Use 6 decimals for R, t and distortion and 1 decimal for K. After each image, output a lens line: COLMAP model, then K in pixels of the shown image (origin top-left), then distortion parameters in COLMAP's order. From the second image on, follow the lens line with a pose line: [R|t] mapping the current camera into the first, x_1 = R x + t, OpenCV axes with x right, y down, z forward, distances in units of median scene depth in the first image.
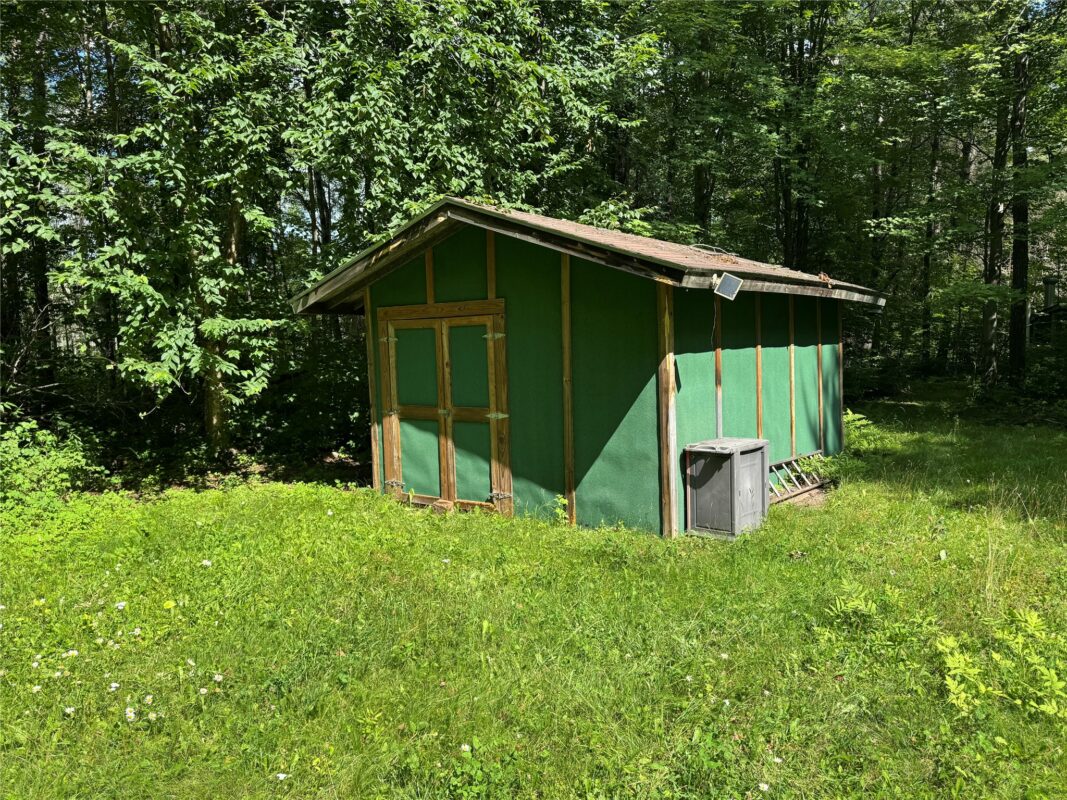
lens RADIAL K [[776.2, 0, 532.3], [0, 776.2, 400.3], [0, 0, 1]] dist [0.005090, -0.000491]
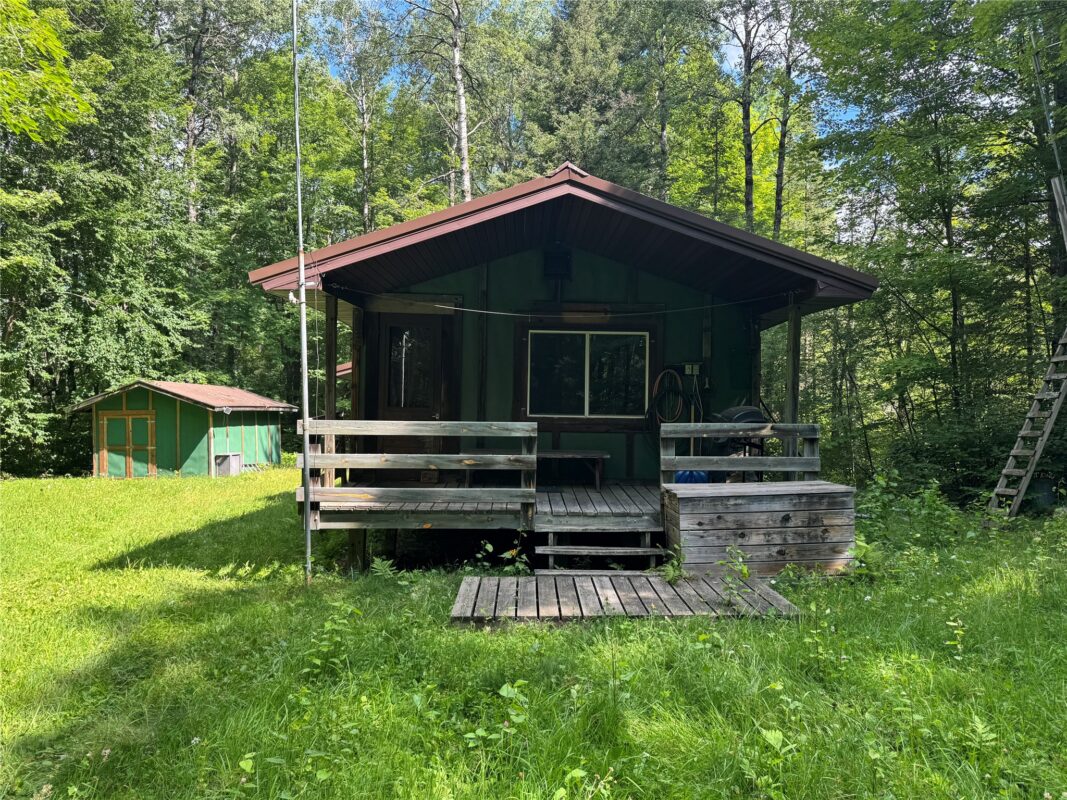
lens RADIAL K [[776.2, 0, 533.0], [0, 776.2, 407.0], [0, 0, 1]] dist [0.005090, -0.000491]
pose [[0.851199, 0.021017, 0.524422, -0.354488], [0.028153, 0.995931, -0.085609, 0.155096], [-0.524087, 0.087634, 0.847144, -2.263298]]
